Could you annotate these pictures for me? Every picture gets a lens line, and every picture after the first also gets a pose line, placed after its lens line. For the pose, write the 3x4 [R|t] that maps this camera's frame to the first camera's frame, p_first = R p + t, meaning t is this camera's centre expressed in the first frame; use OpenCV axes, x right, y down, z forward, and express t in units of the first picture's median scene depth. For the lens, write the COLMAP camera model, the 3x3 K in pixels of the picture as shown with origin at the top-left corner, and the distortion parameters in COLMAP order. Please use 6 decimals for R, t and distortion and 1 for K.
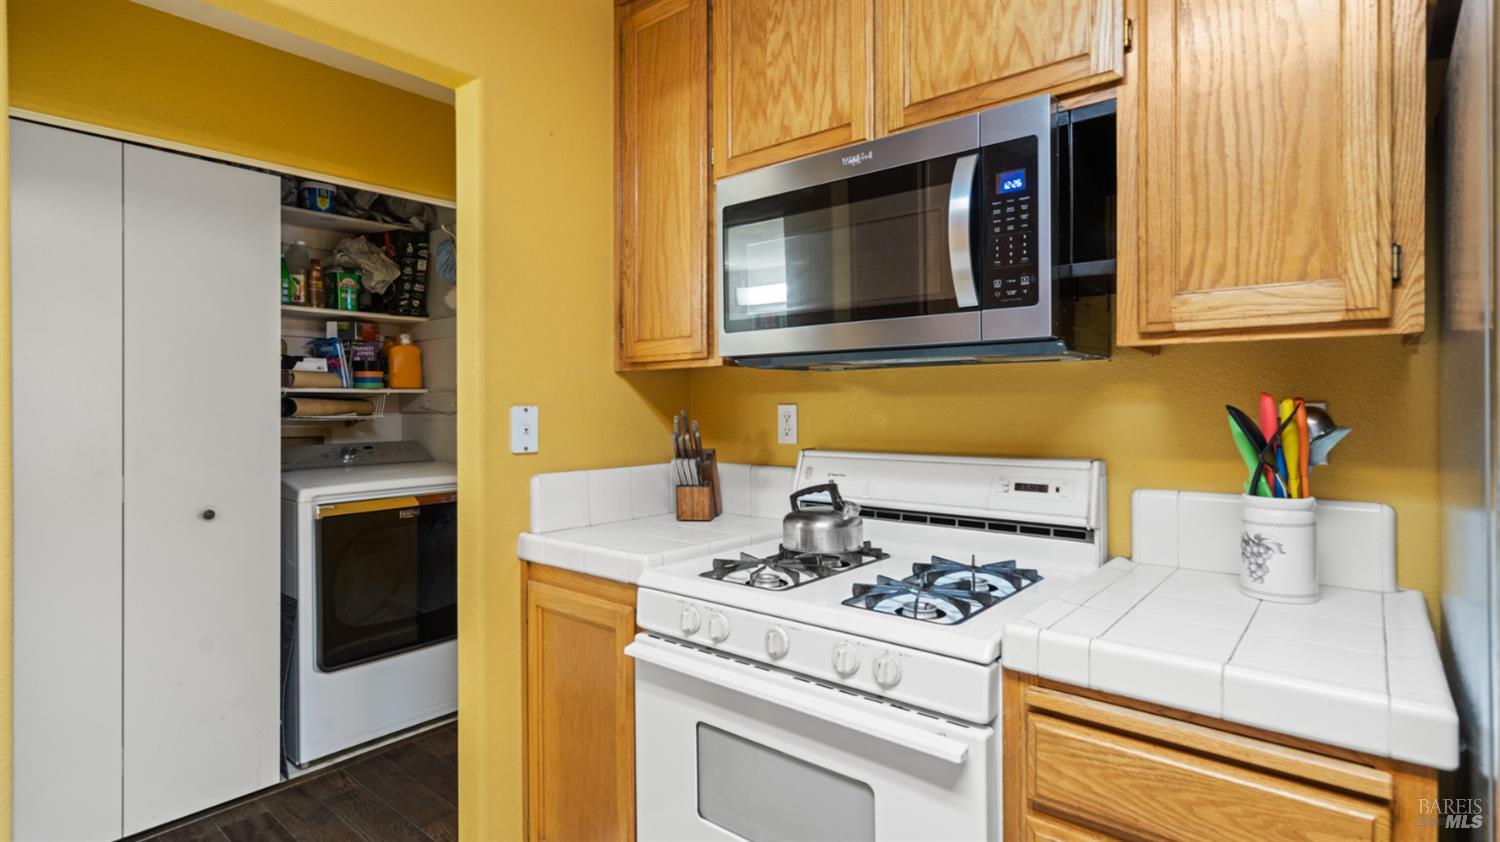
lens RADIAL K [[744.5, 0, 748.2], [0, 744.5, 400.8], [0, 0, 1]] dist [0.000437, 0.001455]
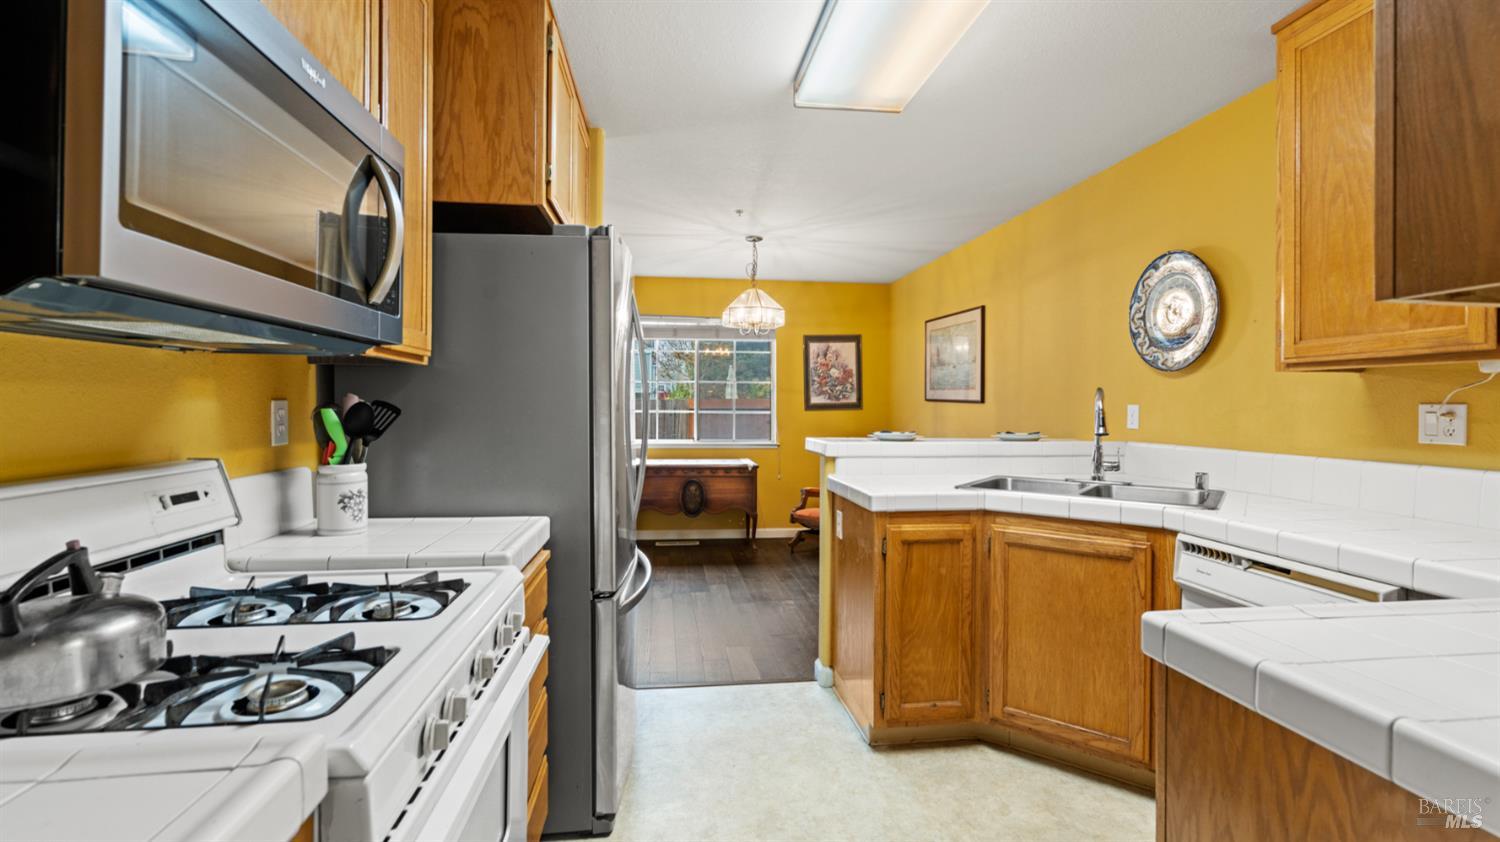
lens RADIAL K [[672.7, 0, 750.9], [0, 672.7, 408.2], [0, 0, 1]] dist [-0.001522, 0.000536]
pose [[-0.738010, -0.002817, 0.674784, -0.524340], [-0.003777, 0.999993, 0.000044, 0.011209], [-0.674779, -0.002516, -0.738015, 0.983275]]
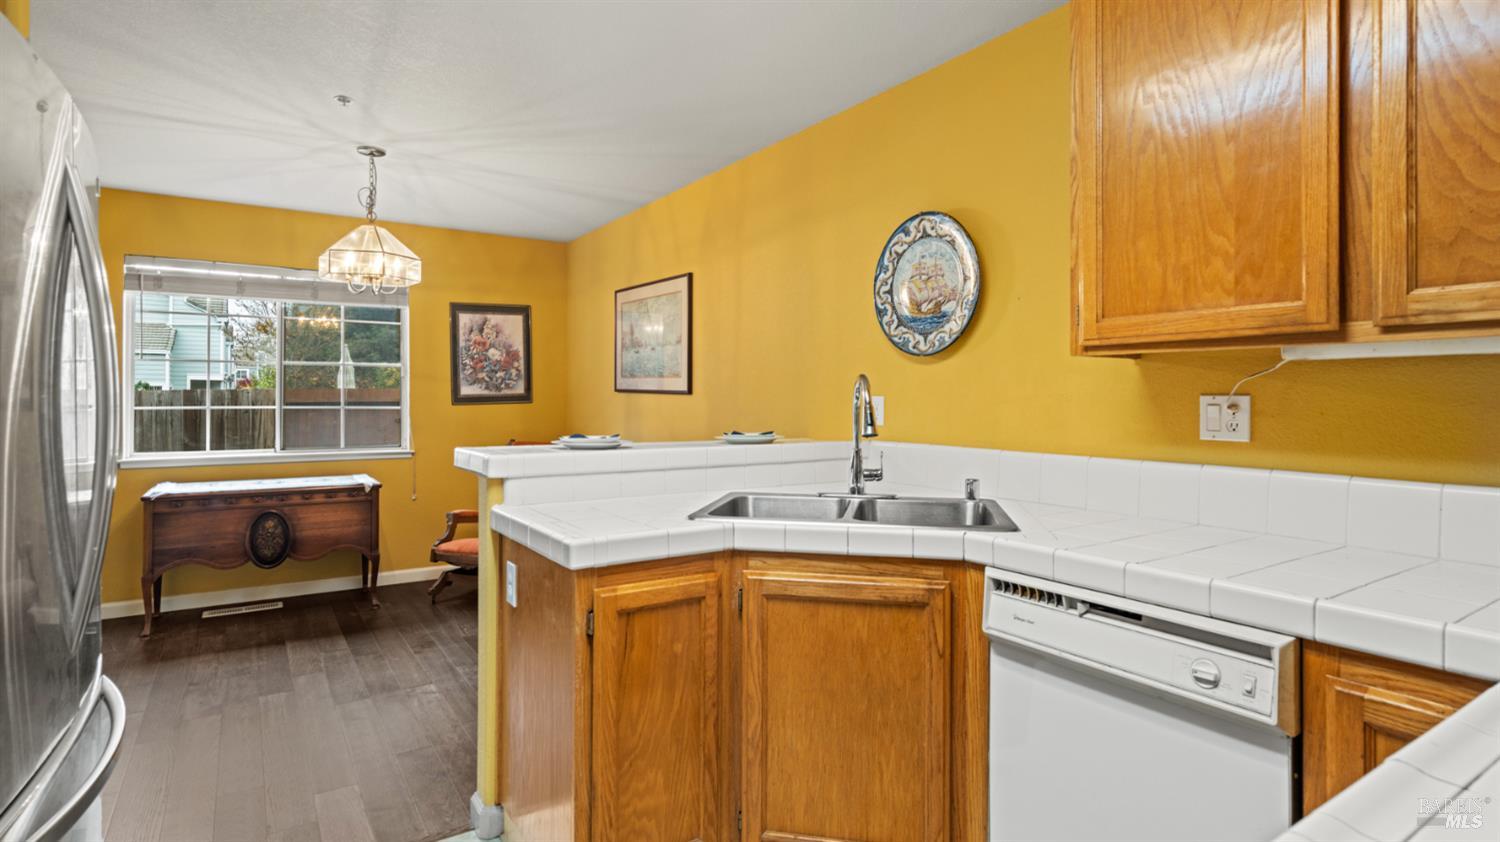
lens RADIAL K [[760.0, 0, 752.8], [0, 760.0, 393.7], [0, 0, 1]] dist [-0.001300, 0.000468]
pose [[-0.960320, 0.003545, 0.278878, -0.282895], [0.001153, 0.999961, -0.008743, 0.007050], [-0.278898, -0.008075, -0.960287, 0.678401]]
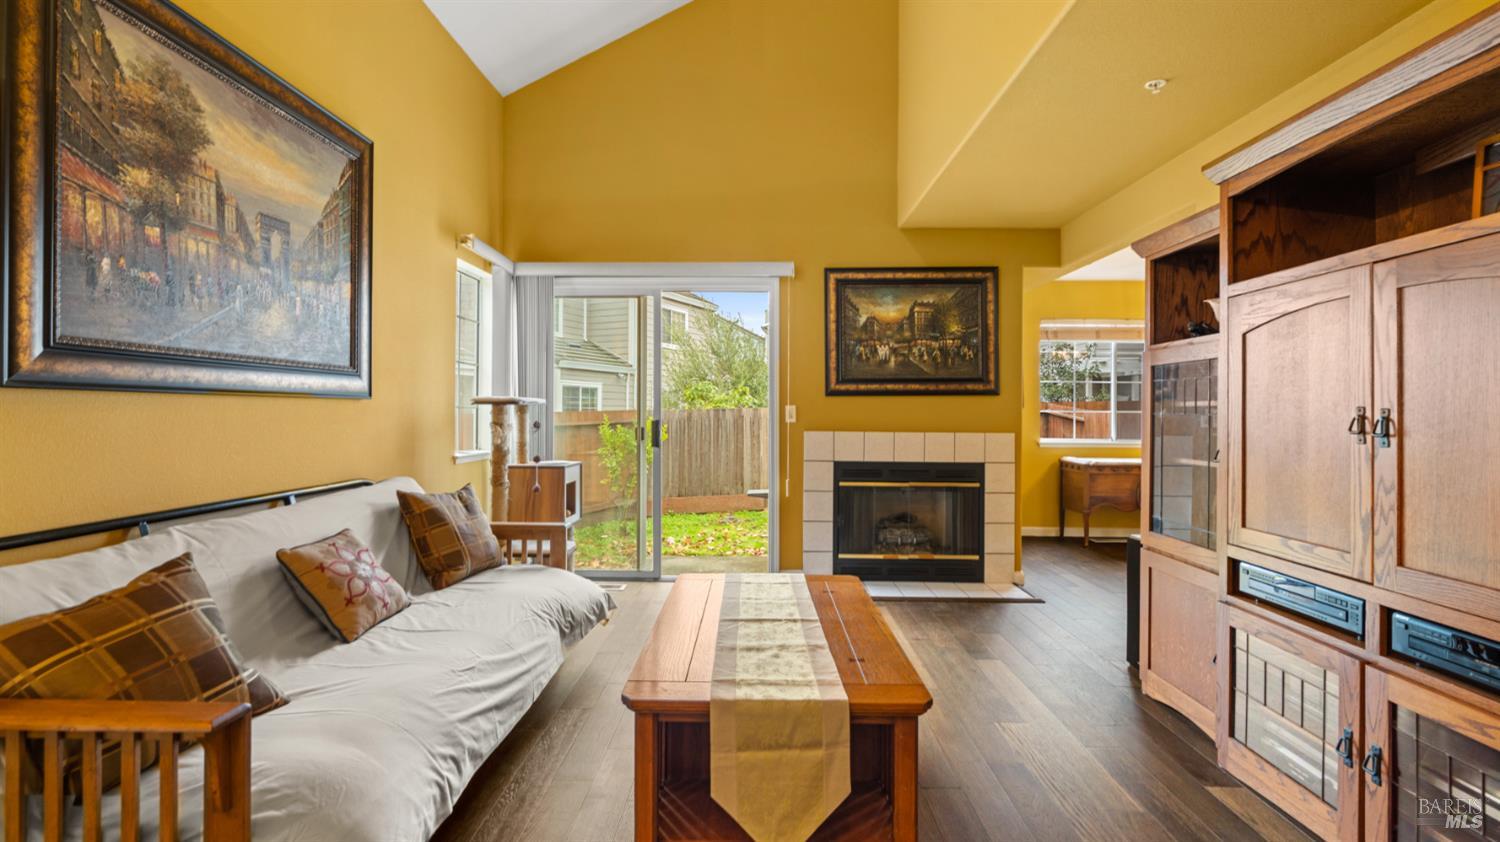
lens RADIAL K [[672.7, 0, 750.9], [0, 672.7, 408.2], [0, 0, 1]] dist [-0.001522, 0.000536]
pose [[-0.633408, 0.005517, 0.773799, 0.509441], [-0.004208, 0.999935, -0.010573, 0.056107], [-0.773807, -0.009953, -0.633343, 2.331010]]
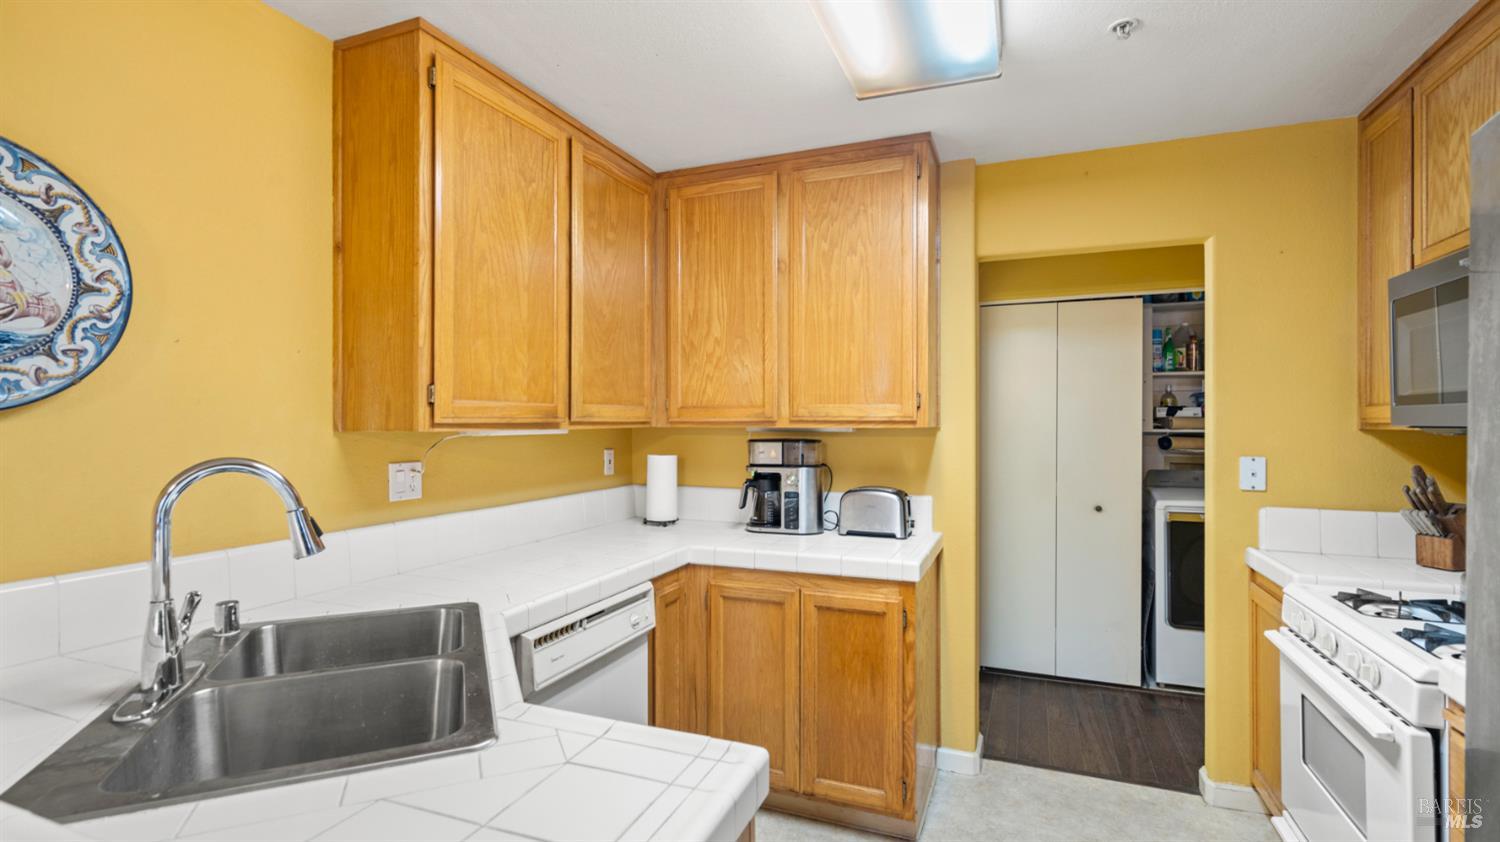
lens RADIAL K [[690.8, 0, 750.0], [0, 690.8, 421.0], [0, 0, 1]] dist [-0.002211, 0.001341]
pose [[0.312055, 0.003552, -0.950057, 0.661942], [0.003173, 0.999984, 0.004780, -0.071944], [0.950059, -0.004506, 0.312039, -0.308222]]
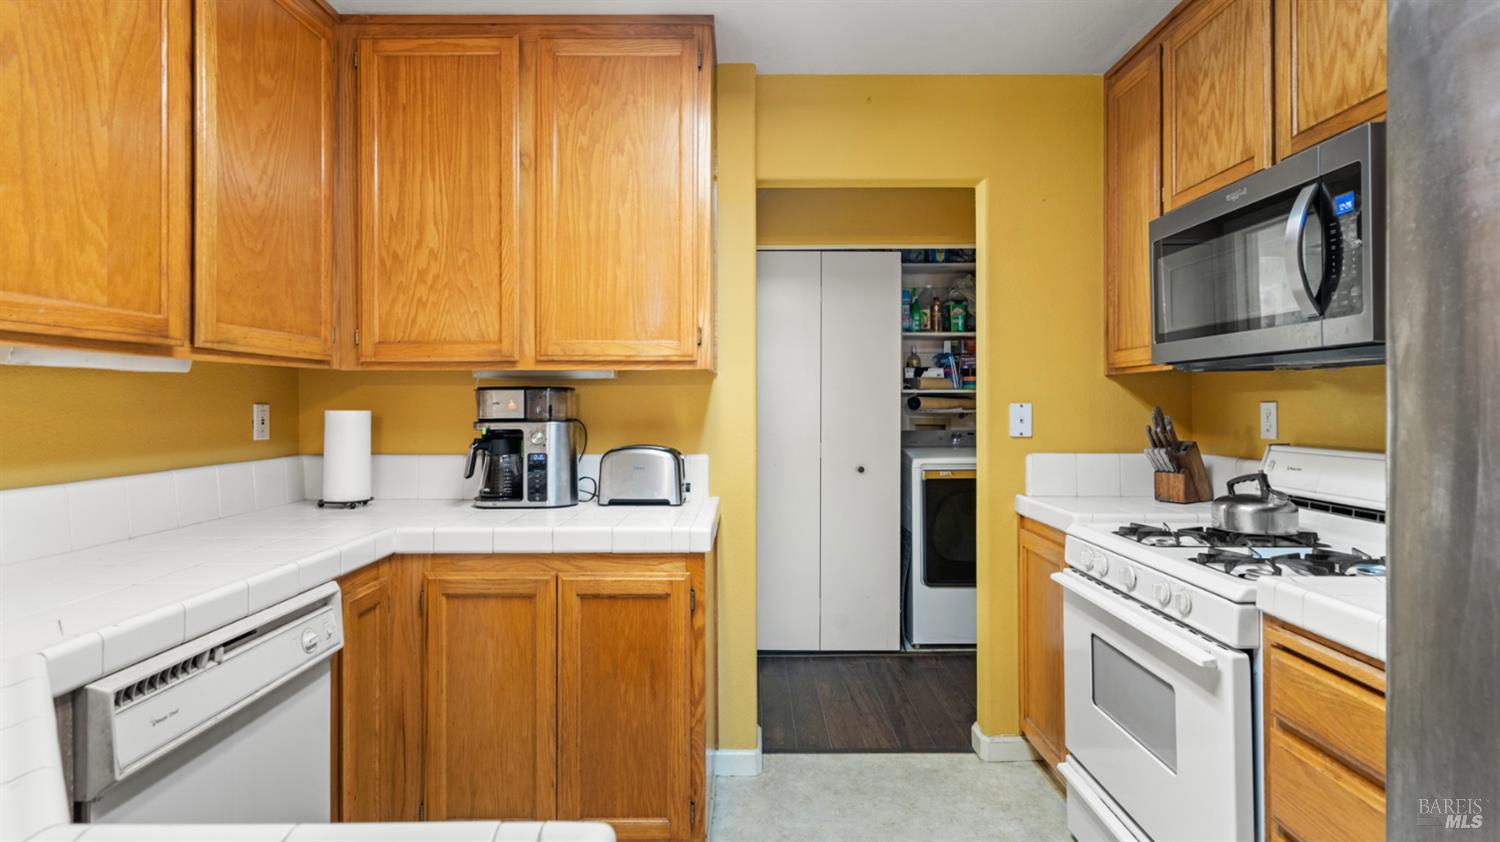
lens RADIAL K [[744.5, 0, 748.2], [0, 744.5, 400.8], [0, 0, 1]] dist [0.000437, 0.001455]
pose [[0.644254, 0.001531, -0.764810, 0.452868], [0.001505, 0.999994, 0.003270, -0.002470], [0.764810, -0.003258, 0.644247, -0.291883]]
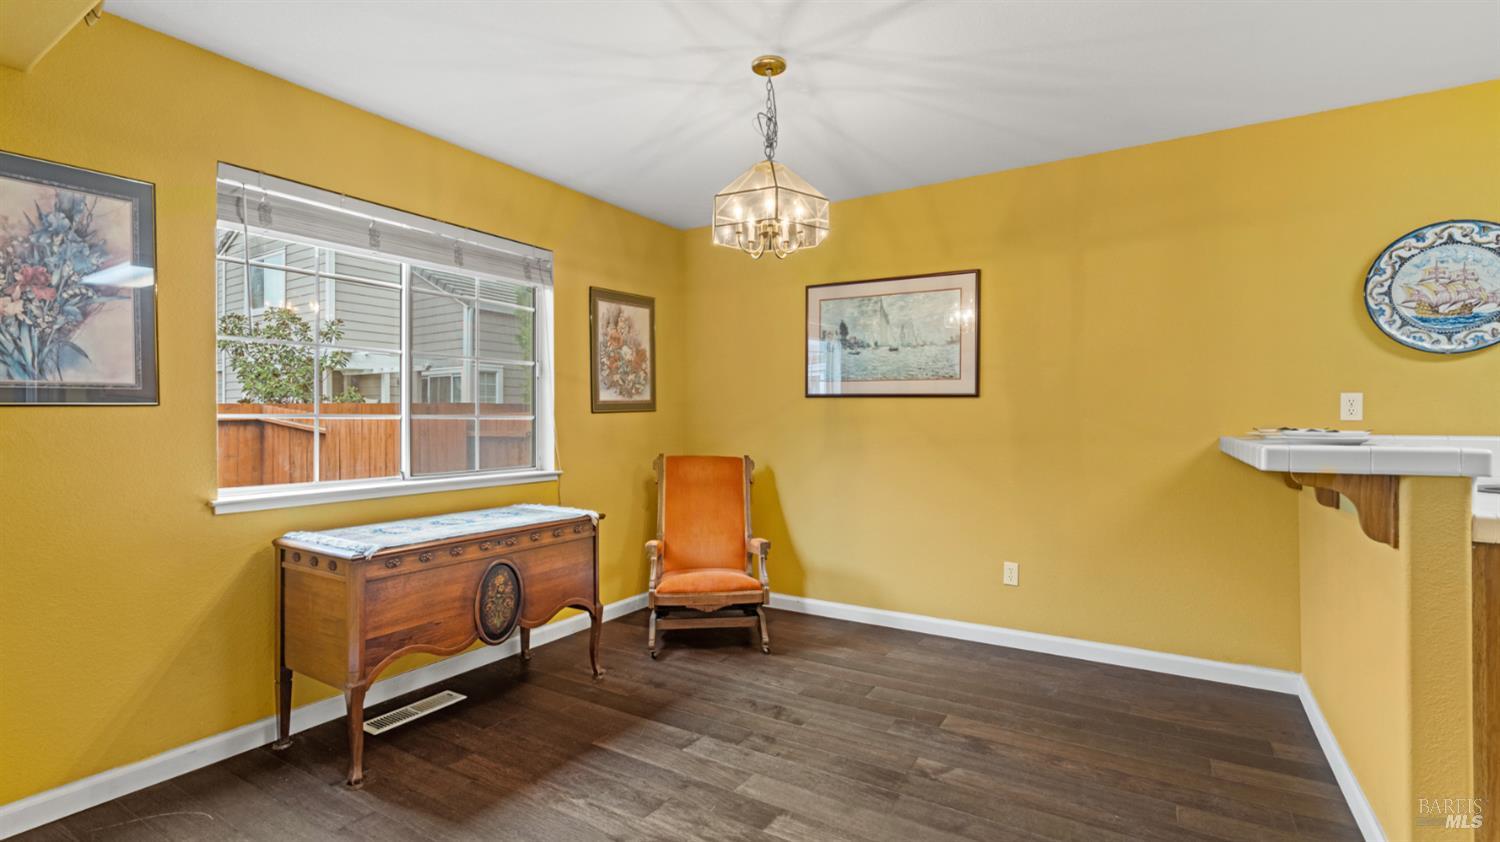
lens RADIAL K [[676.7, 0, 749.0], [0, 676.7, 414.6], [0, 0, 1]] dist [-0.001411, 0.000546]
pose [[-0.989266, 0.007155, -0.145947, 1.457829], [0.008238, 0.999943, -0.006813, 0.046502], [0.145890, -0.007943, -0.989269, 0.356086]]
